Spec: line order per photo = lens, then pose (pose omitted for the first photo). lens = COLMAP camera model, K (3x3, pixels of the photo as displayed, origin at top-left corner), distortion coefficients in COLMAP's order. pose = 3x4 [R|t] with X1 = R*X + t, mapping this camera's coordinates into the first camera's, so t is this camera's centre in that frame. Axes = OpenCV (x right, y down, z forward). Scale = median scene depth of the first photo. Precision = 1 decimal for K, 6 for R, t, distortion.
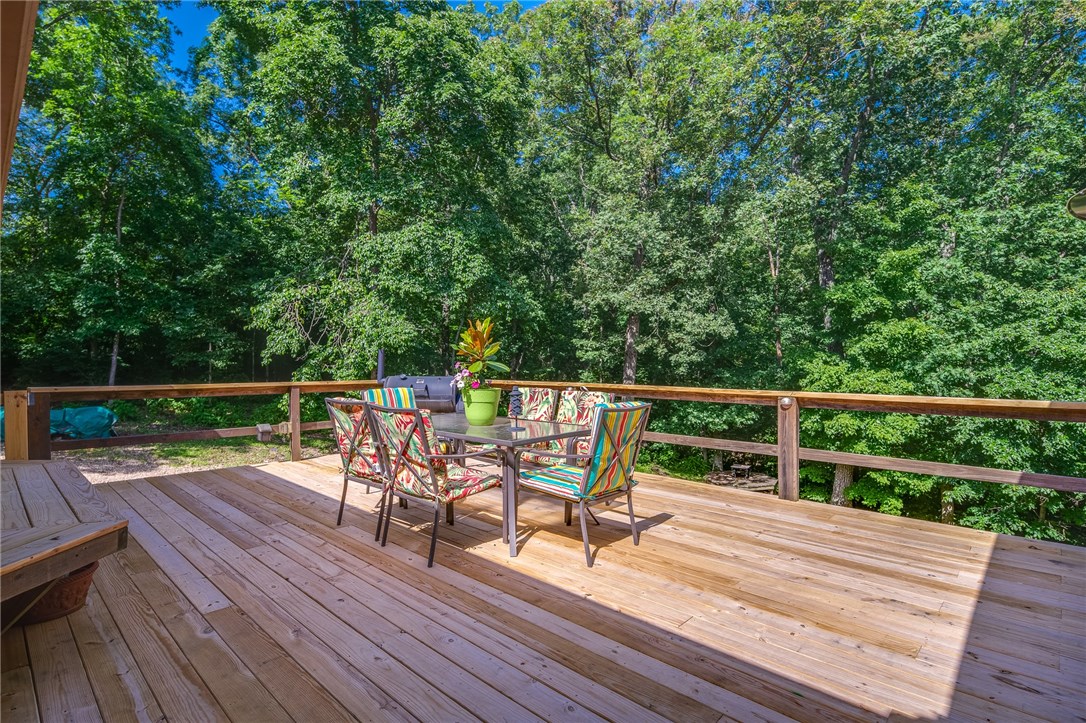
lens RADIAL K [[524.9, 0, 531.2], [0, 524.9, 360.8], [0, 0, 1]] dist [0.018530, -0.016281]
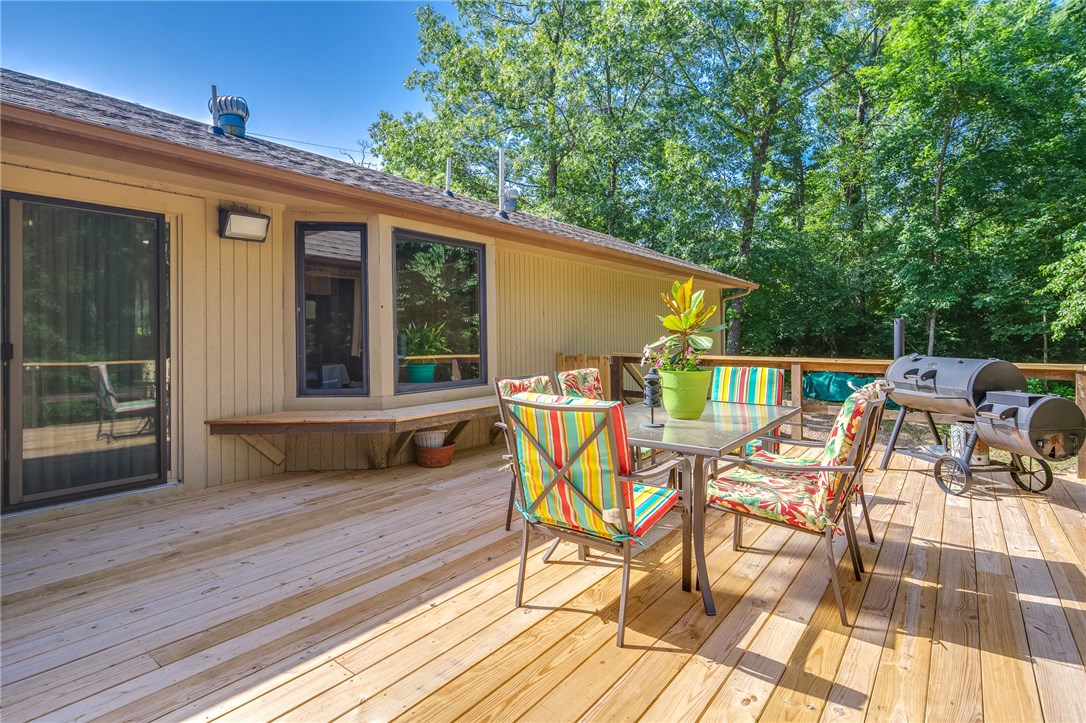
lens RADIAL K [[538.4, 0, 545.9], [0, 538.4, 362.1], [0, 0, 1]] dist [0.013962, -0.018818]
pose [[0.113666, 0.046934, -0.992410, 0.719035], [0.001243, 0.998876, 0.047382, 0.005647], [0.993518, -0.006619, 0.113480, 0.794323]]
